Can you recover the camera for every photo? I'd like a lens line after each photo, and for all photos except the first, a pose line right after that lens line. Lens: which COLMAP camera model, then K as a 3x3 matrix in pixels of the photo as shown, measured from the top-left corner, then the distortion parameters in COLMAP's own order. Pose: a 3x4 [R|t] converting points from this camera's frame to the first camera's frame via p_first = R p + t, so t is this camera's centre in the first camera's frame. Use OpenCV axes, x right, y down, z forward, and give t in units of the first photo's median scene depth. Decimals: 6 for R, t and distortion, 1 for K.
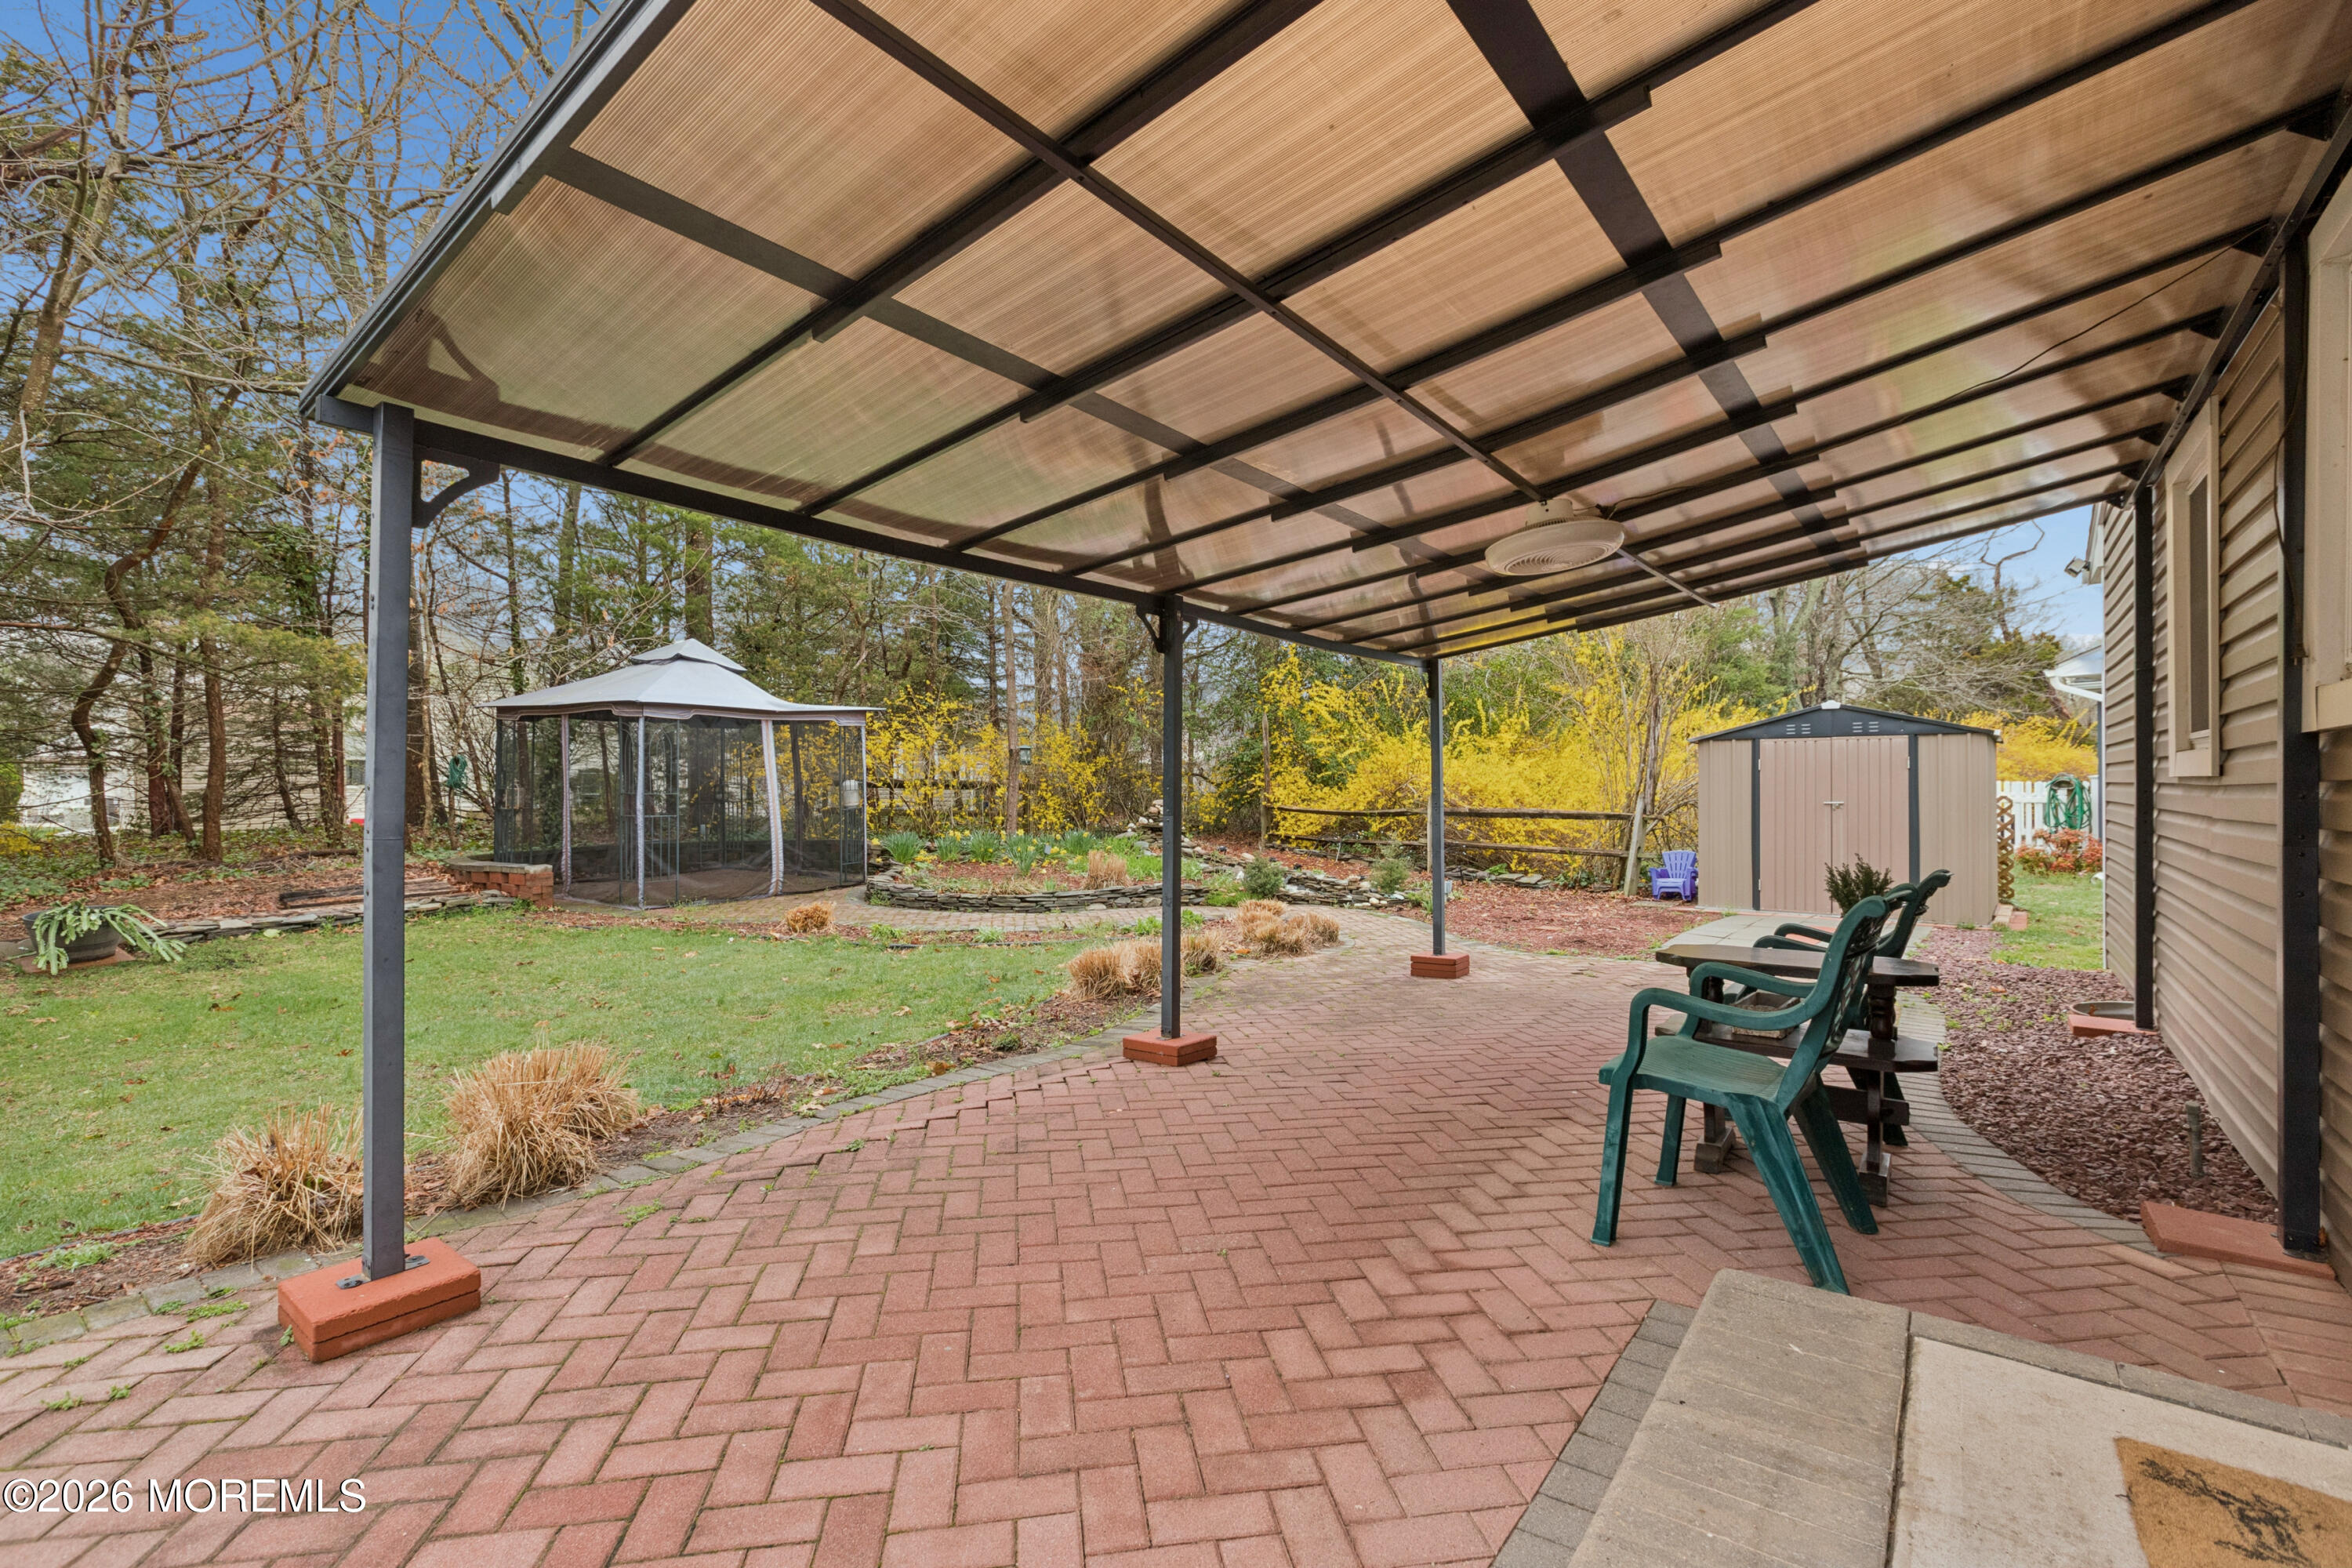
lens RADIAL K [[1038.8, 0, 1176.0], [0, 1038.8, 784.0], [0, 0, 1]] dist [0.000693, -0.000850]
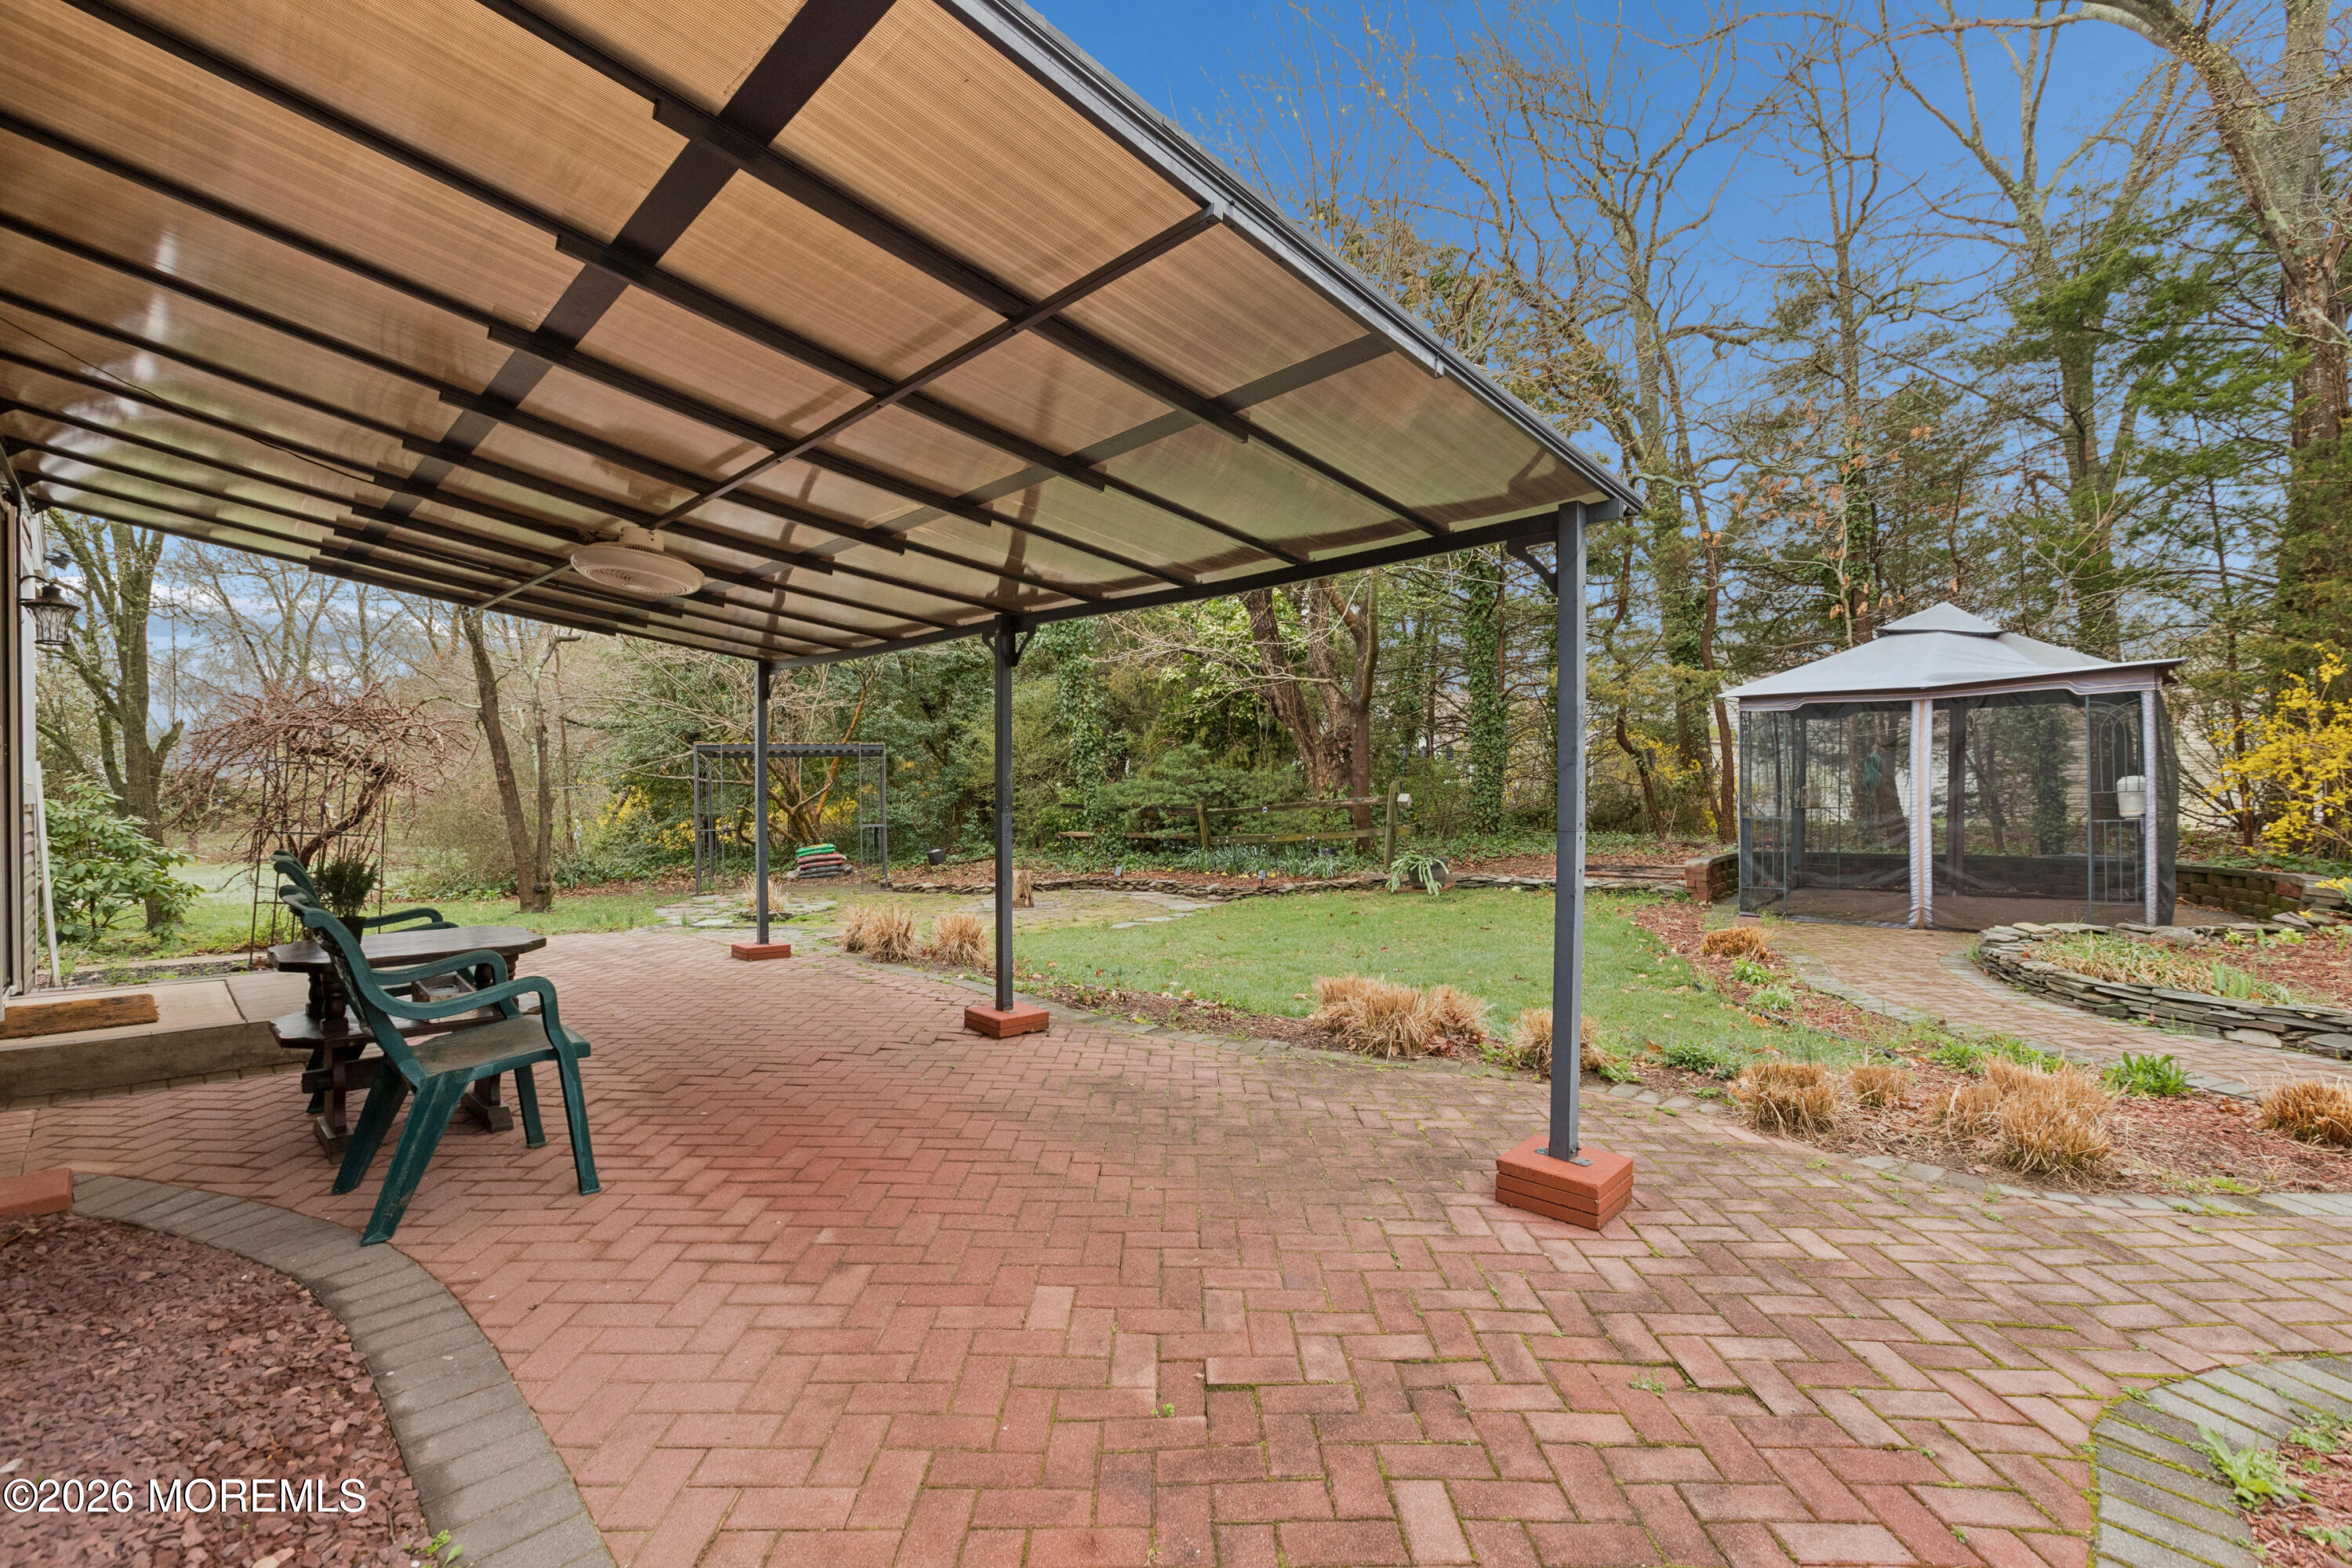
lens RADIAL K [[1038.8, 0, 1176.0], [0, 1038.8, 784.0], [0, 0, 1]] dist [0.000693, -0.000850]
pose [[-0.177348, -0.007869, -0.984117, 0.469221], [0.001034, 0.999966, -0.008182, 0.007149], [0.984148, -0.002469, -0.177334, 0.601933]]
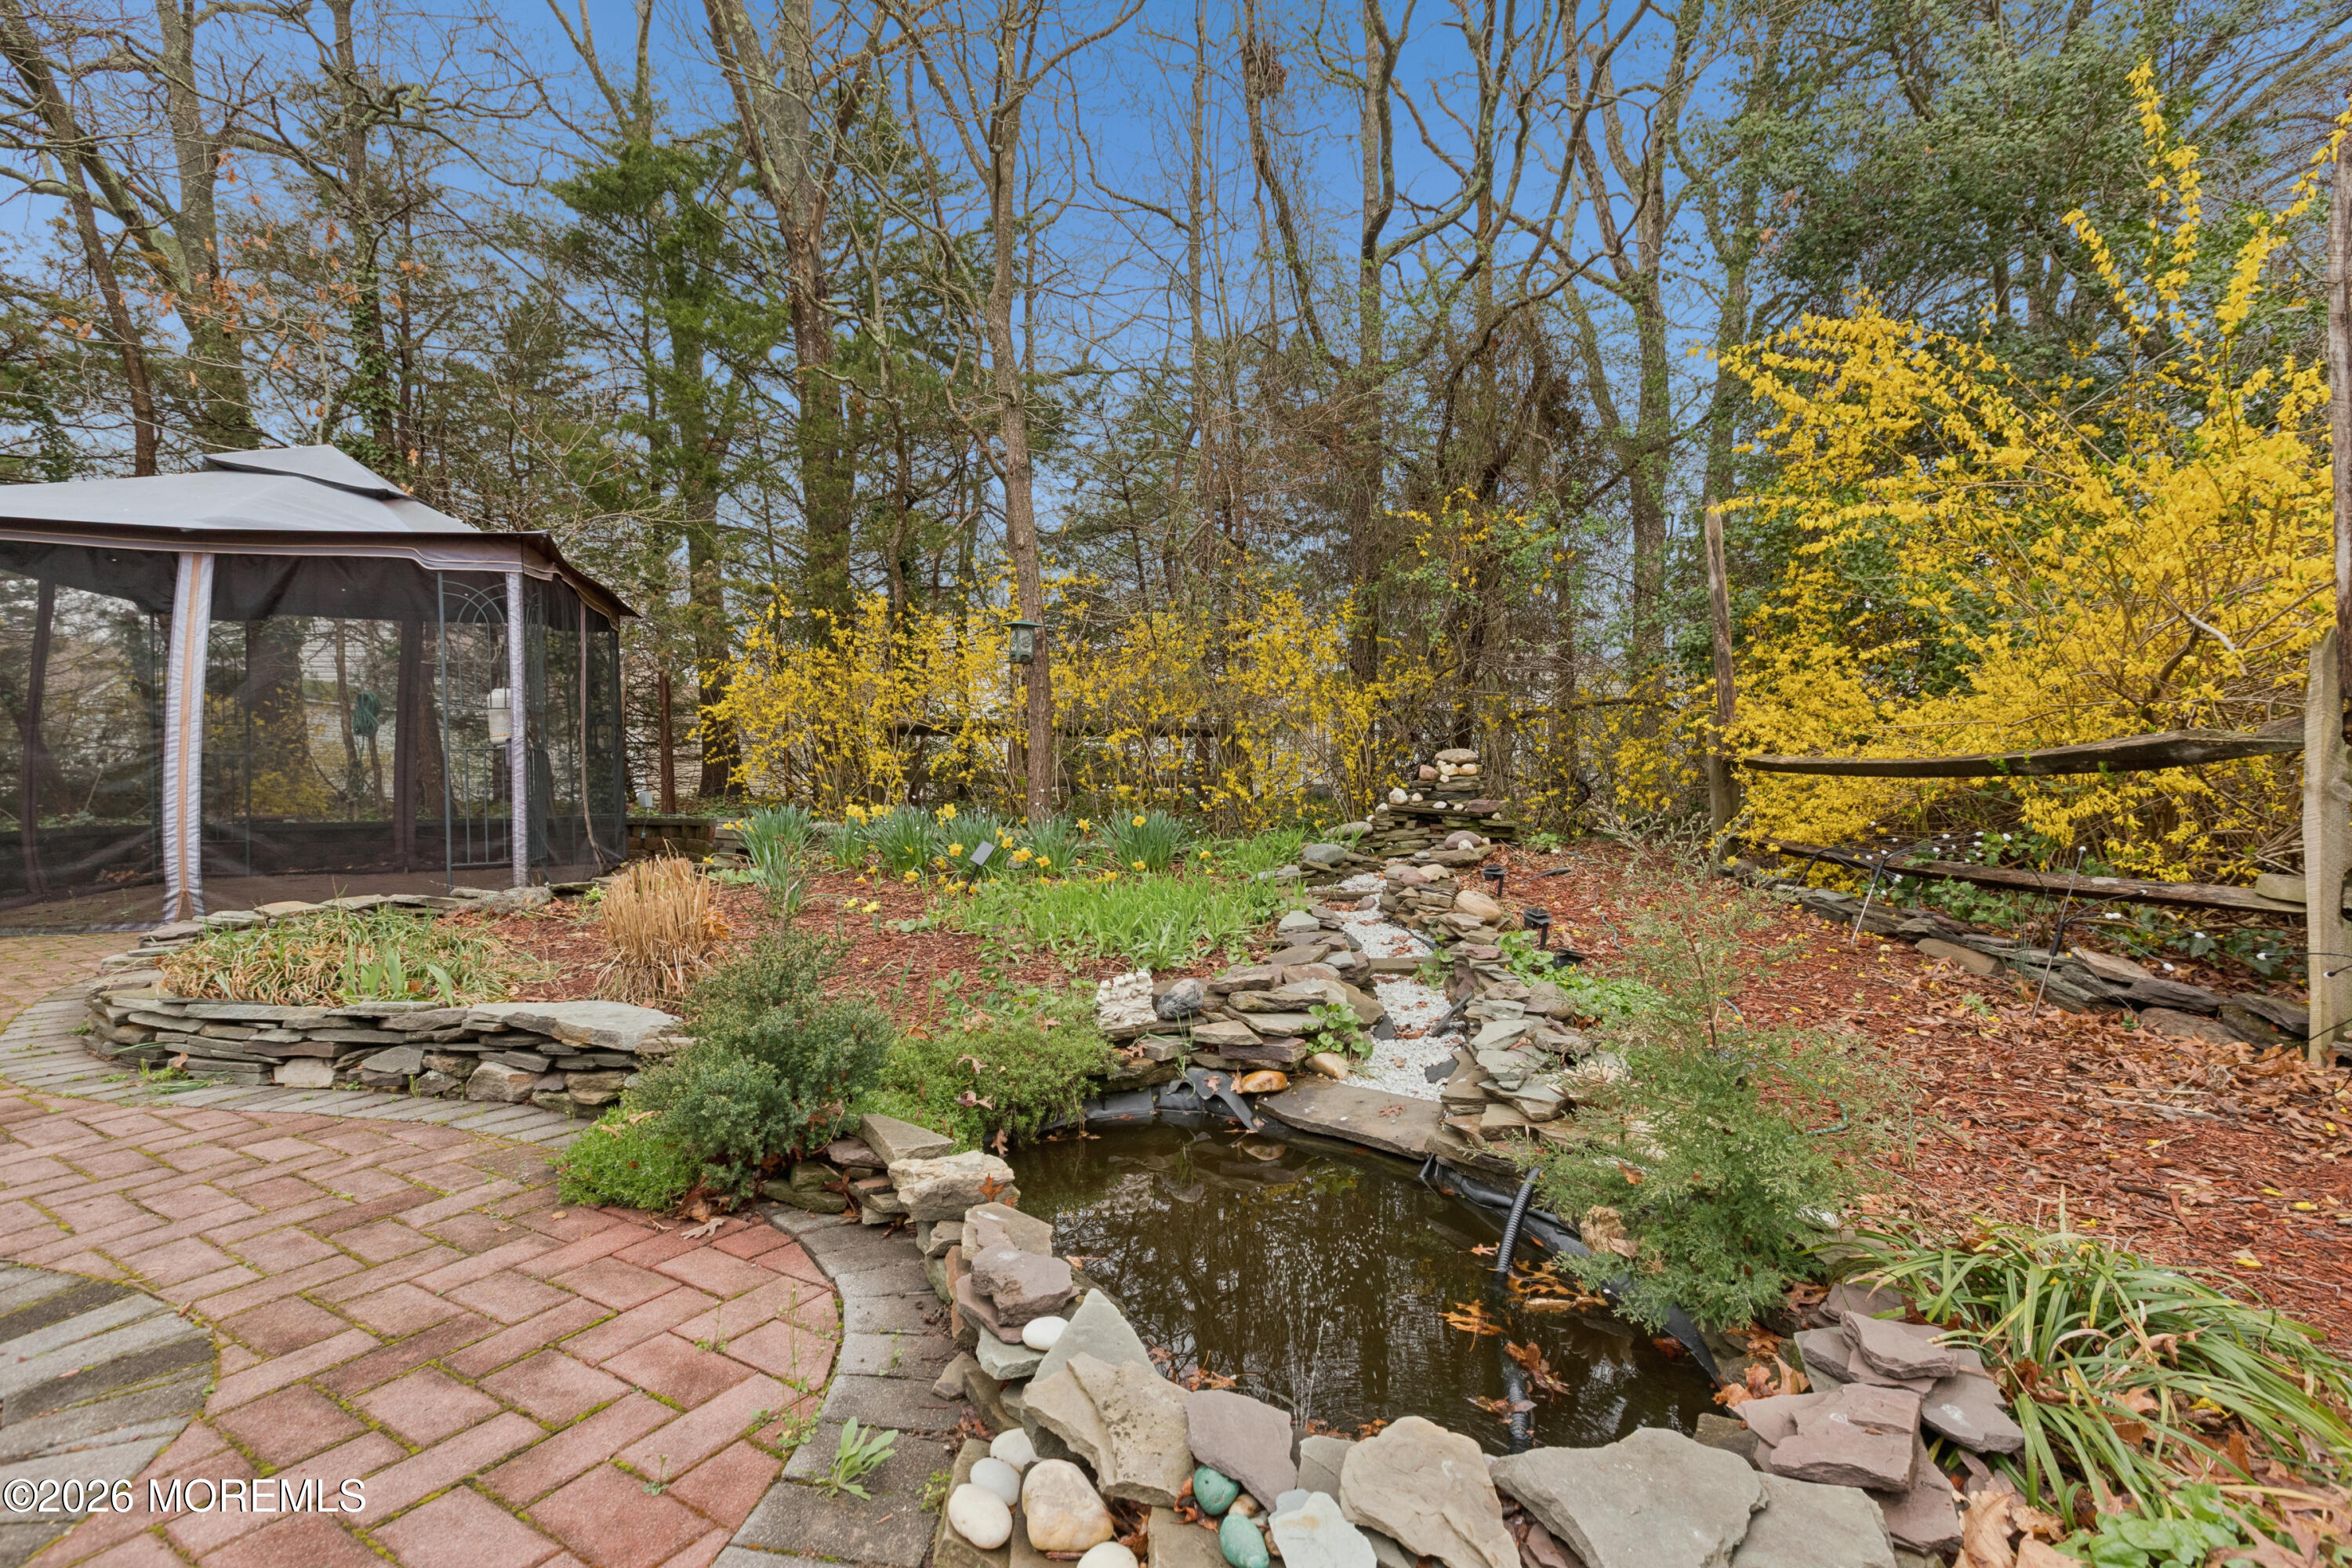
lens RADIAL K [[1038.8, 0, 1176.0], [0, 1038.8, 784.0], [0, 0, 1]] dist [0.000693, -0.000850]
pose [[0.761266, -0.003160, -0.648432, 0.267527], [0.005289, 0.999985, 0.001337, 0.043772], [0.648418, -0.004447, 0.761272, 0.920734]]
